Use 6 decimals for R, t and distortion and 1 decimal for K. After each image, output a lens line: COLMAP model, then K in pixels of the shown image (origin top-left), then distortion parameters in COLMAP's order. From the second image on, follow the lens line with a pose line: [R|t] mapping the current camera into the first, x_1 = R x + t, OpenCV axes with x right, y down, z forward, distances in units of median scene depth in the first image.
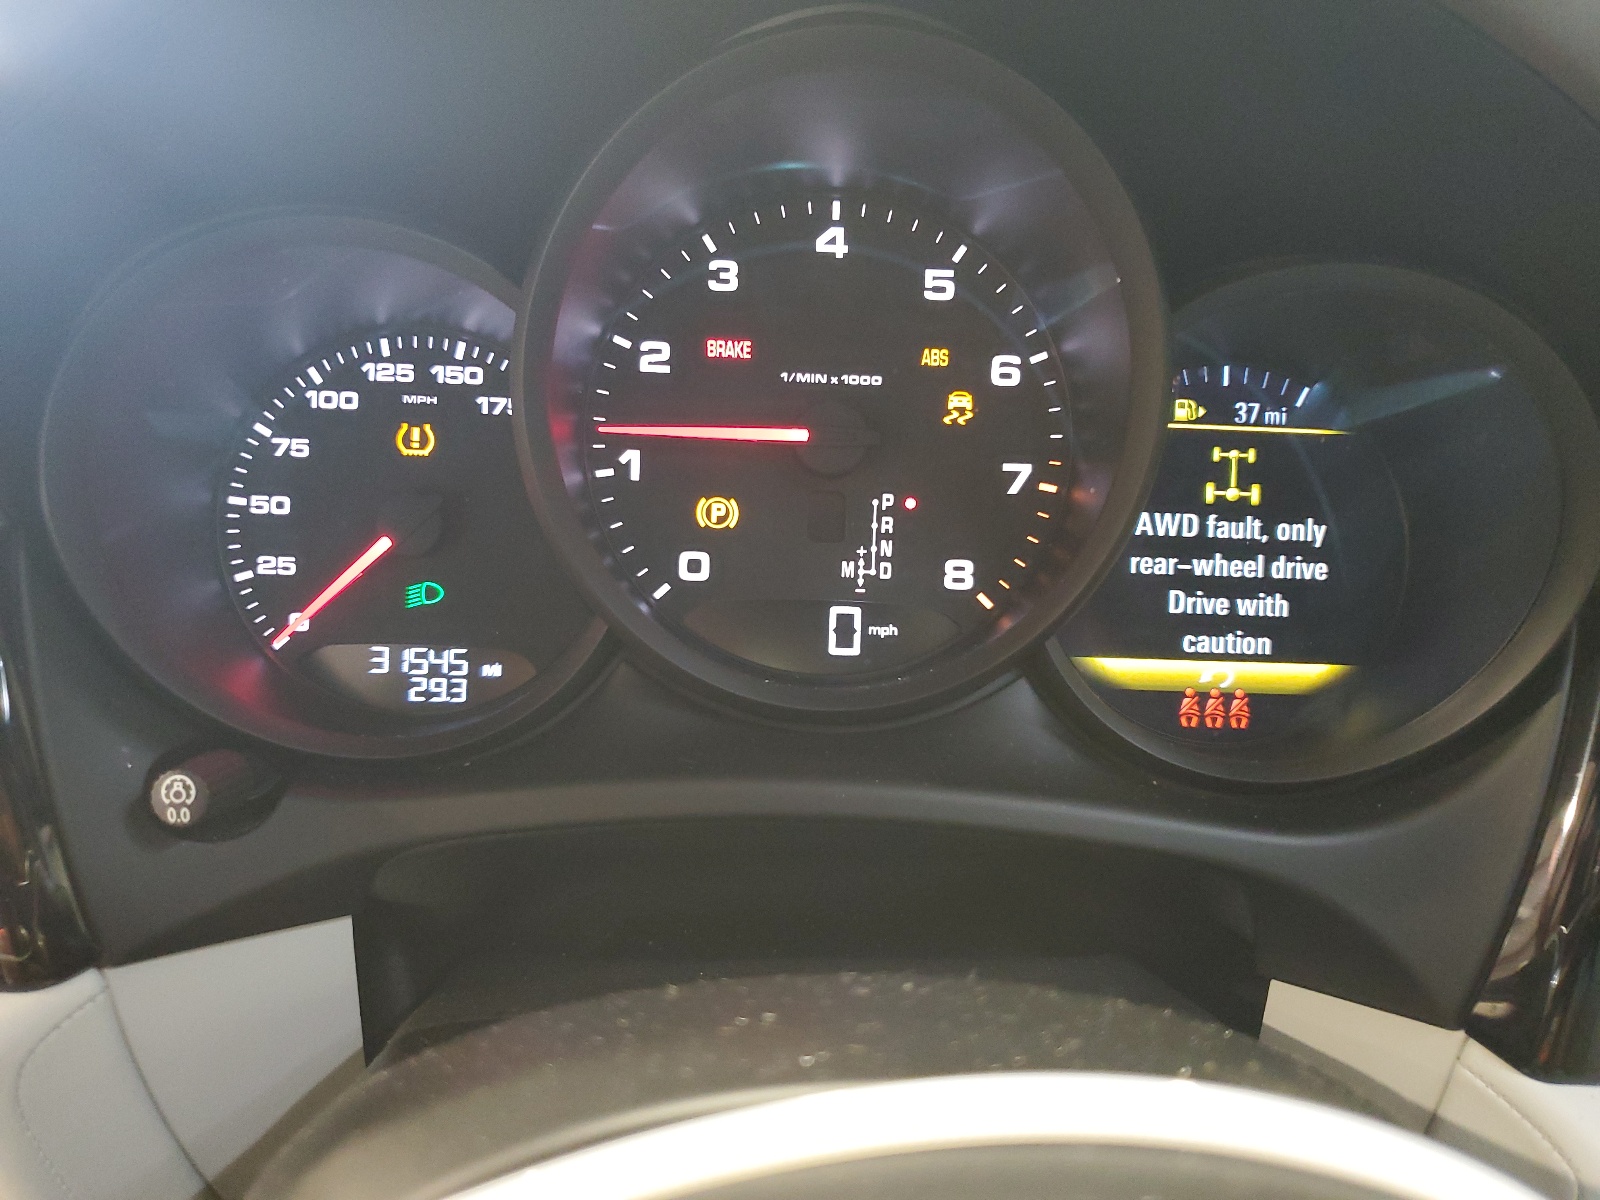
lens RADIAL K [[1225.1, 0, 802.0], [0, 1225.1, 603.6], [0, 0, 1]] dist [-0.010194, -0.002850]
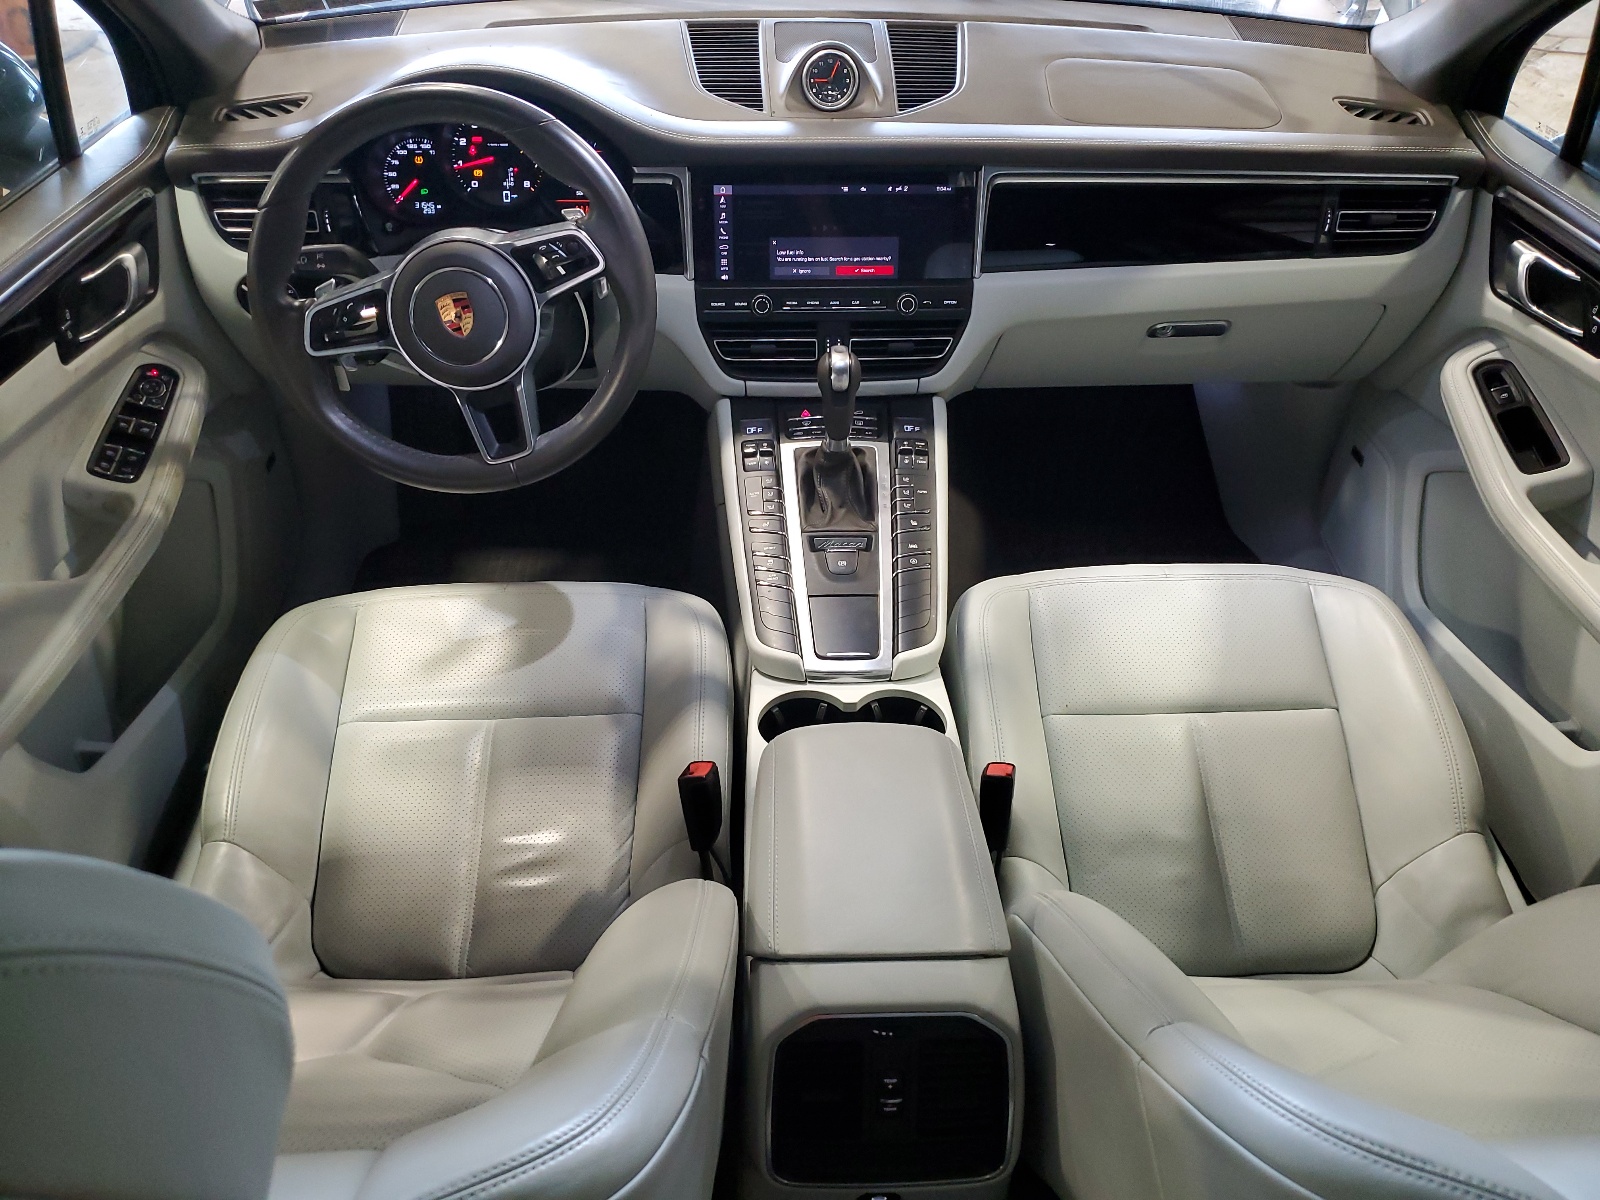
lens RADIAL K [[1225.1, 0, 794.2], [0, 1225.1, 599.6], [0, 0, 1]] dist [-0.010194, -0.002850]
pose [[0.999307, -0.018409, -0.032344, 1.390965], [0.027746, 0.947736, 0.317847, 0.028539], [0.024803, -0.318525, 0.947590, -4.411416]]
